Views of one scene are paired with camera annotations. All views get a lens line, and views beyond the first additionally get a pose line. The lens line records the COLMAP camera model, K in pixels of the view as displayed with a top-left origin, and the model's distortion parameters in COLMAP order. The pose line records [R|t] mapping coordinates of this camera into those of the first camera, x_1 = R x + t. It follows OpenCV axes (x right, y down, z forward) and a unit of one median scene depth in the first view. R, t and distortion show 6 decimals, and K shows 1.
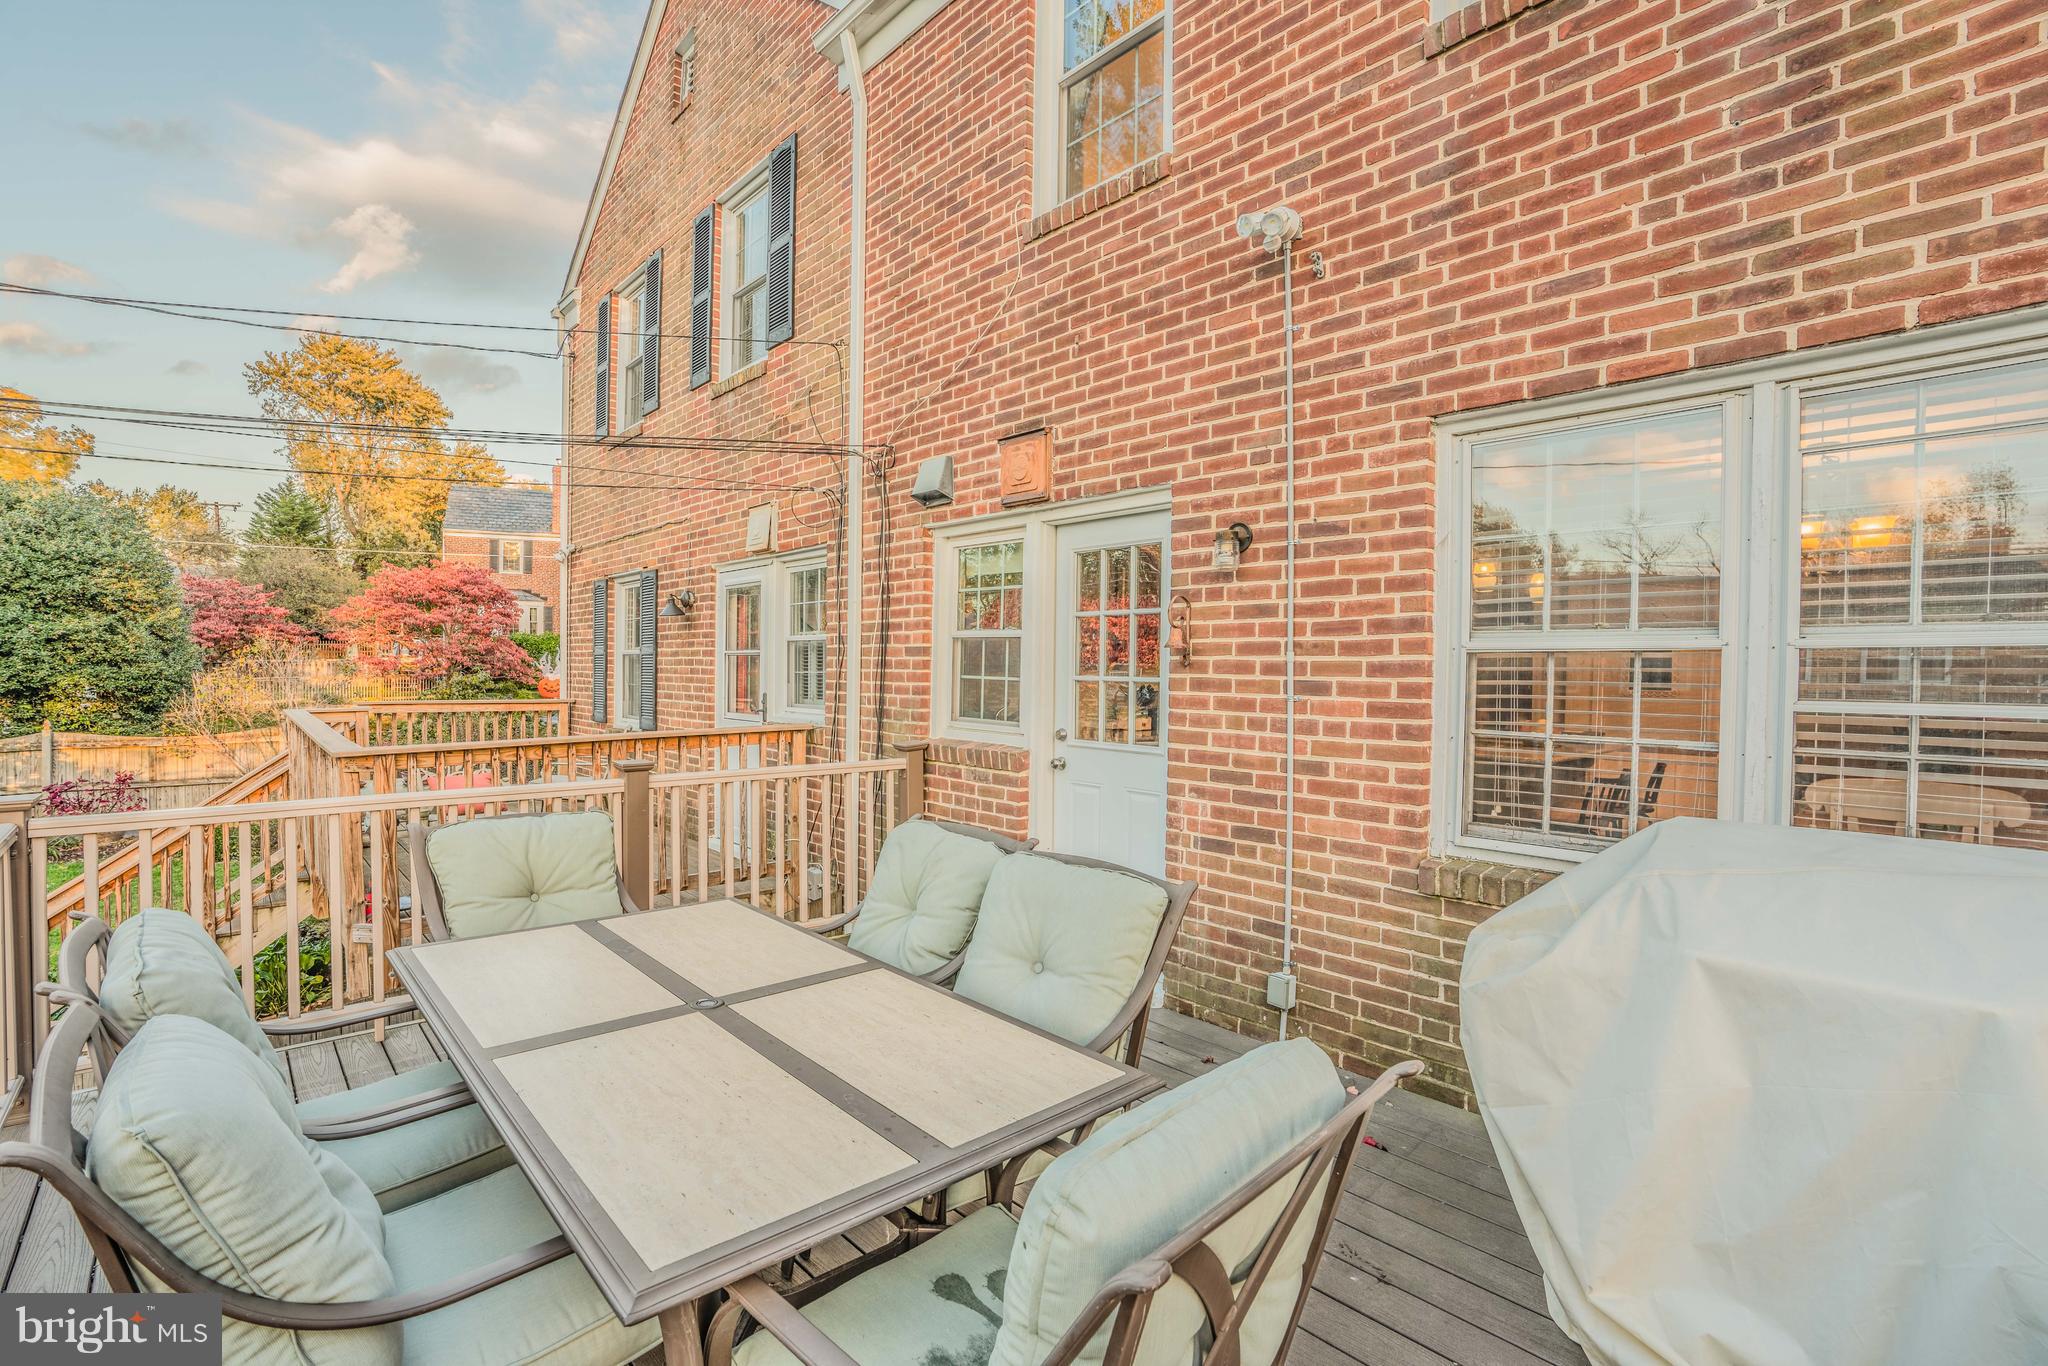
lens RADIAL K [[955.2, 0, 974.3], [0, 955.2, 690.3], [0, 0, 1]] dist [-0.062309, 0.021141]
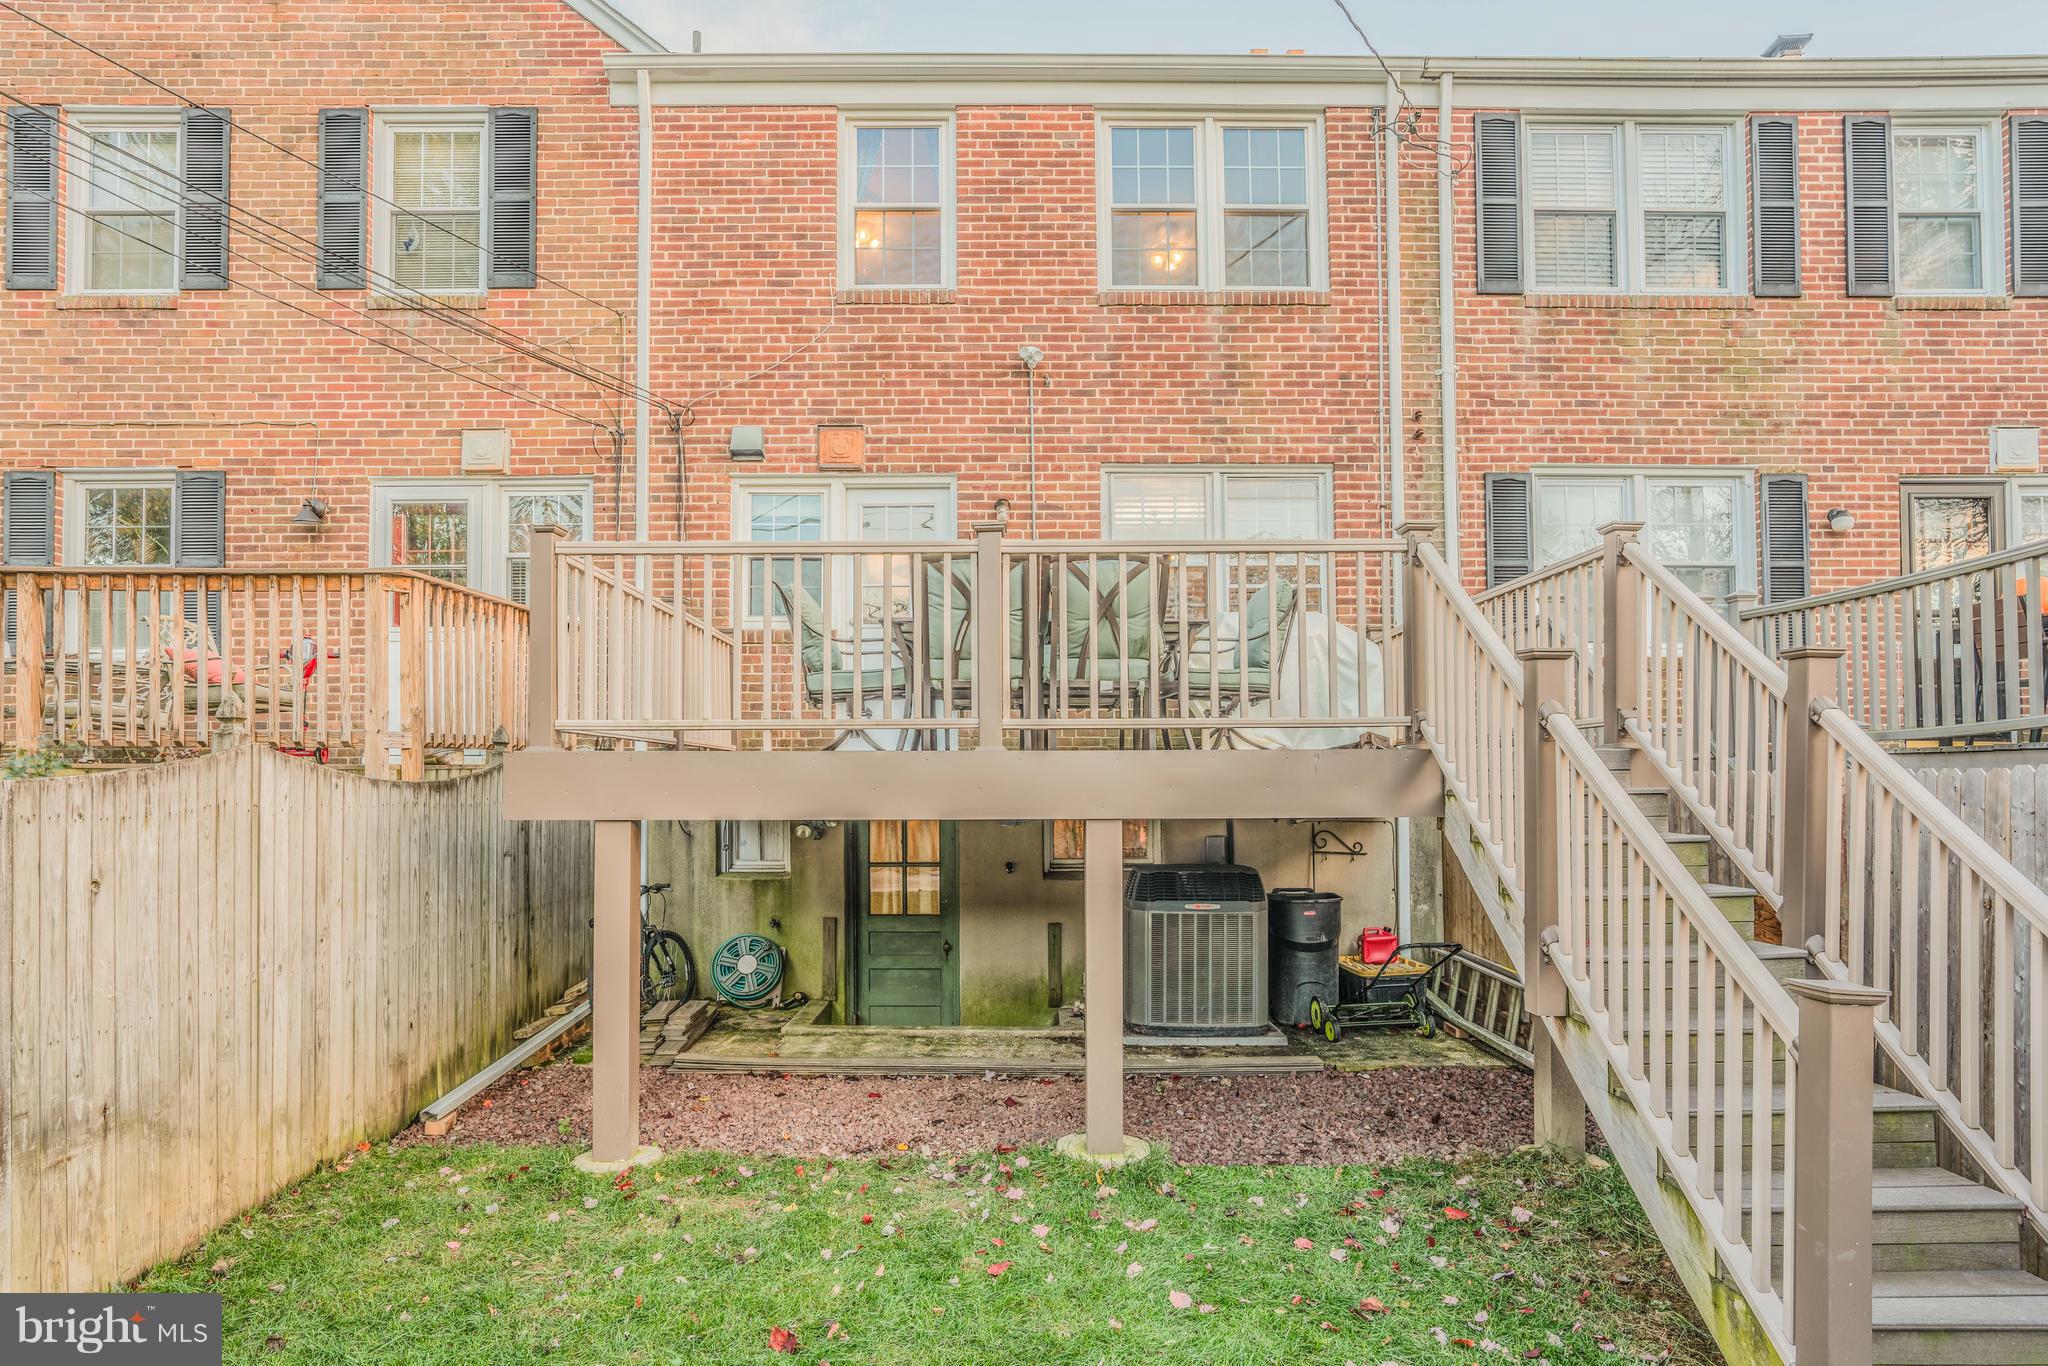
lens RADIAL K [[1143.8, 0, 1020.2], [0, 1143.8, 768.9], [0, 0, 1]] dist [-0.040961, 0.027179]
pose [[0.648663, -0.003377, 0.761068, -1.570735], [0.024878, 0.999550, -0.016769, 0.442438], [-0.760669, 0.029811, 0.648455, -0.559706]]
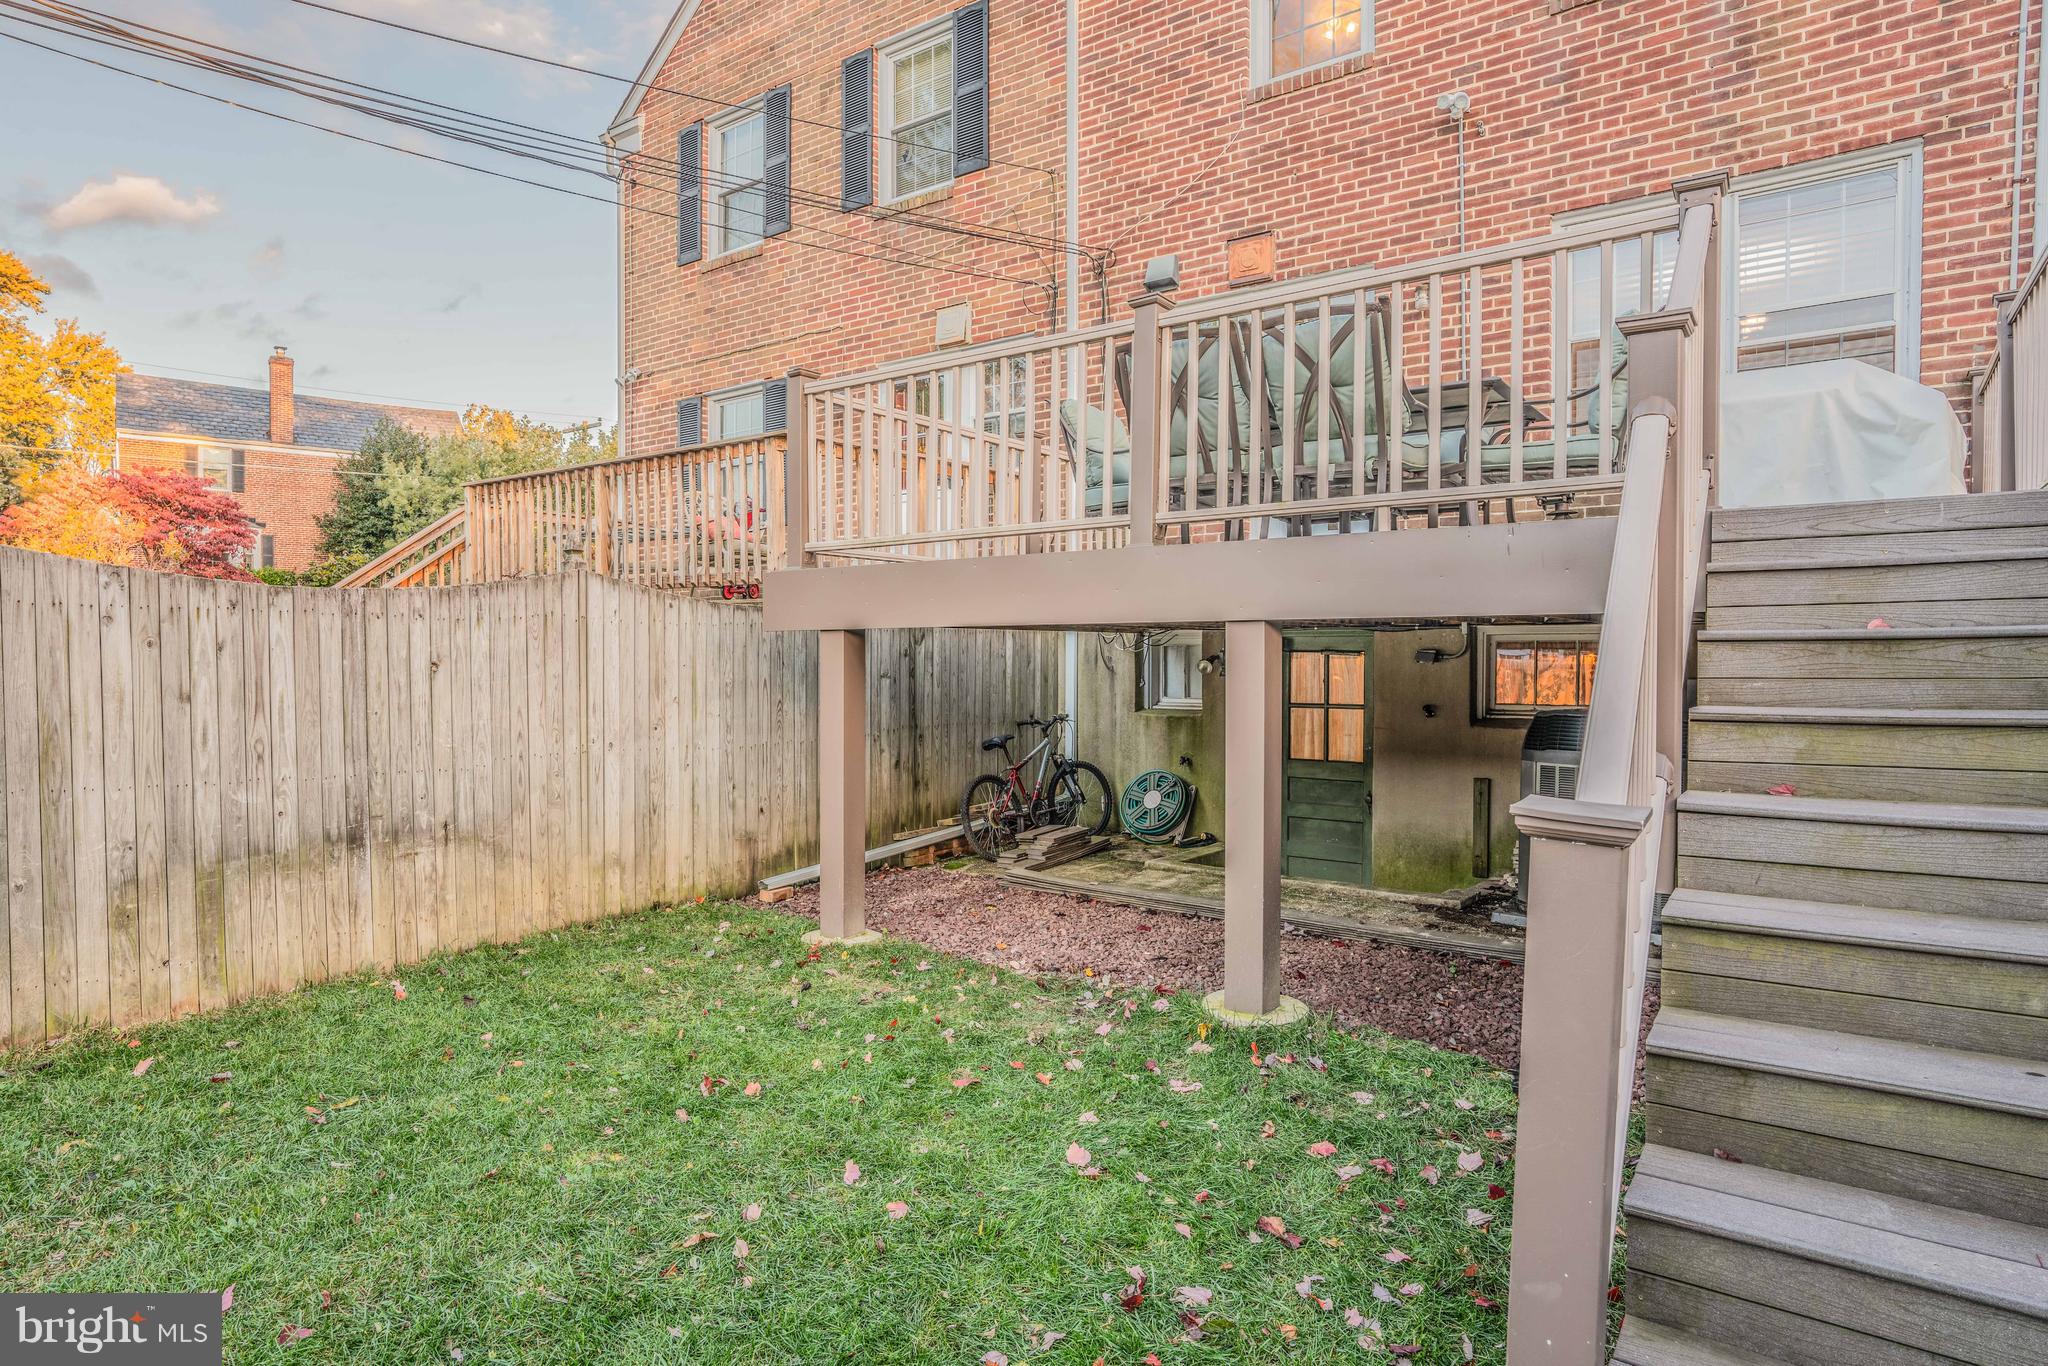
lens RADIAL K [[1143.8, 0, 993.7], [0, 1143.8, 684.9], [0, 0, 1]] dist [-0.040961, 0.027179]
pose [[0.974930, -0.017617, 0.221813, -0.973175], [0.016023, 0.999831, 0.008982, 0.531093], [-0.221934, -0.005203, 0.975048, -0.824478]]
